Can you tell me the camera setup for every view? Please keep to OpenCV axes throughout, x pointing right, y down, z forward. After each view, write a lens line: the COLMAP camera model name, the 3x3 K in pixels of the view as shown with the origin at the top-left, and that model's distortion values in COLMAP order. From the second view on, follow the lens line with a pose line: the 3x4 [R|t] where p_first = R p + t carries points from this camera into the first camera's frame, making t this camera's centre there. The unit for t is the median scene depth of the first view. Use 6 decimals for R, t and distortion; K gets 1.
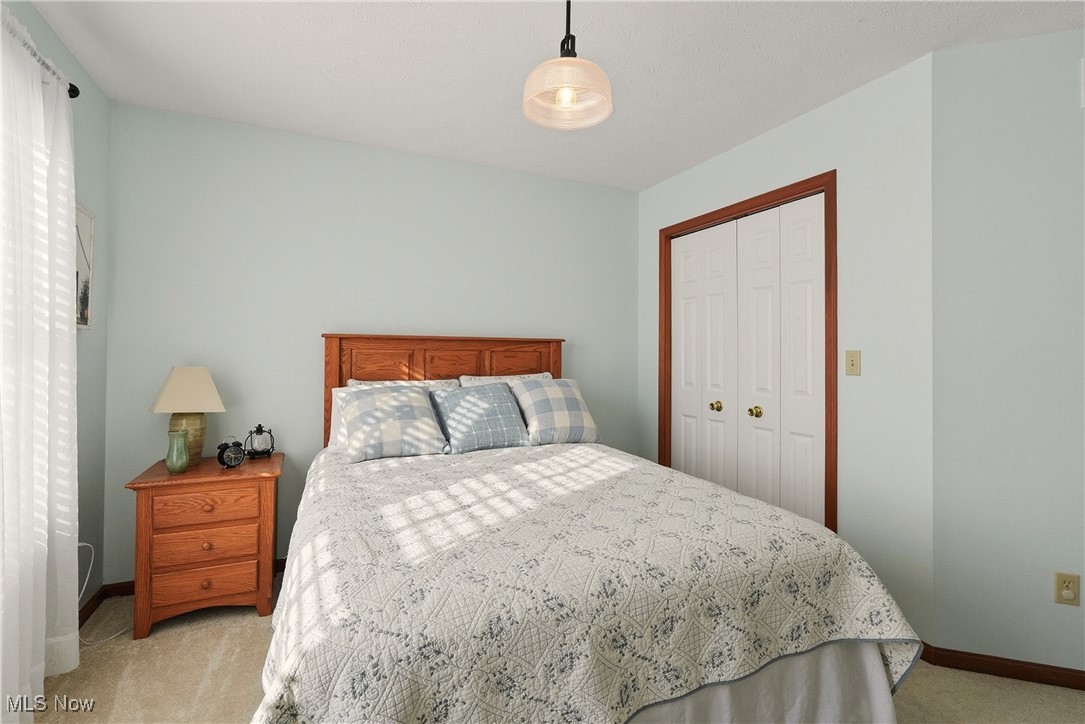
lens RADIAL K [[505.4, 0, 542.2], [0, 505.4, 348.0], [0, 0, 1]] dist [-0.003934, 0.000257]
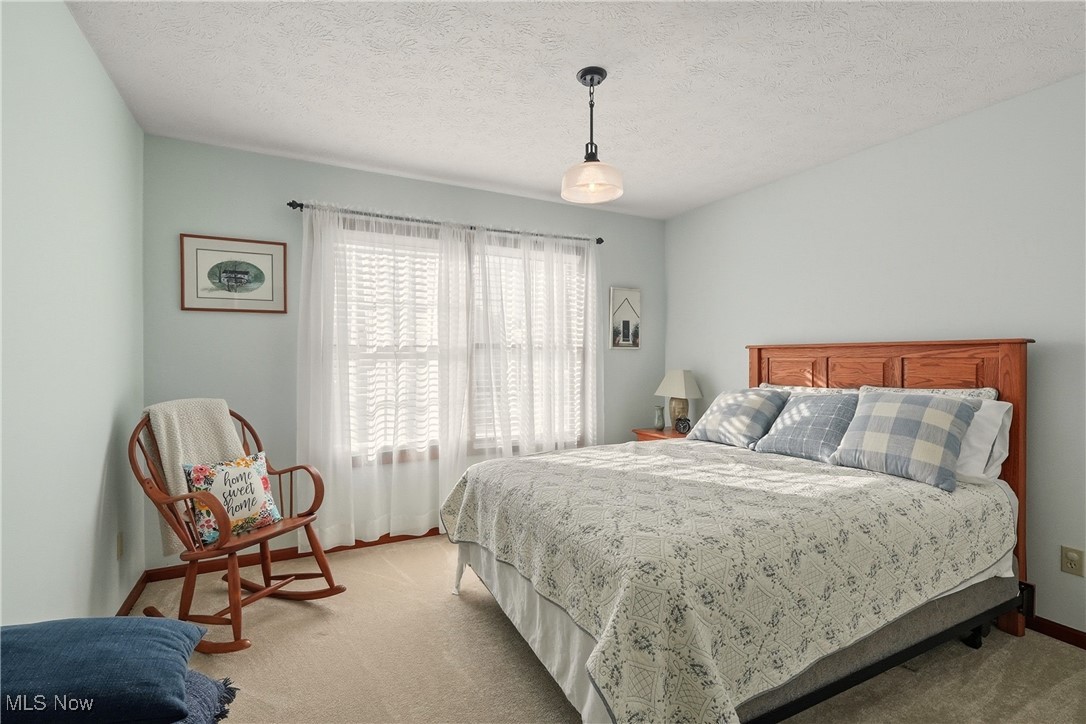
lens RADIAL K [[493.2, 0, 542.0], [0, 493.2, 356.8], [0, 0, 1]] dist [-0.004751, 0.001426]
pose [[0.059918, -0.009757, -0.998156, 0.756020], [0.015019, 0.999848, -0.008872, 0.002581], [0.998090, -0.014459, 0.060055, 0.398567]]
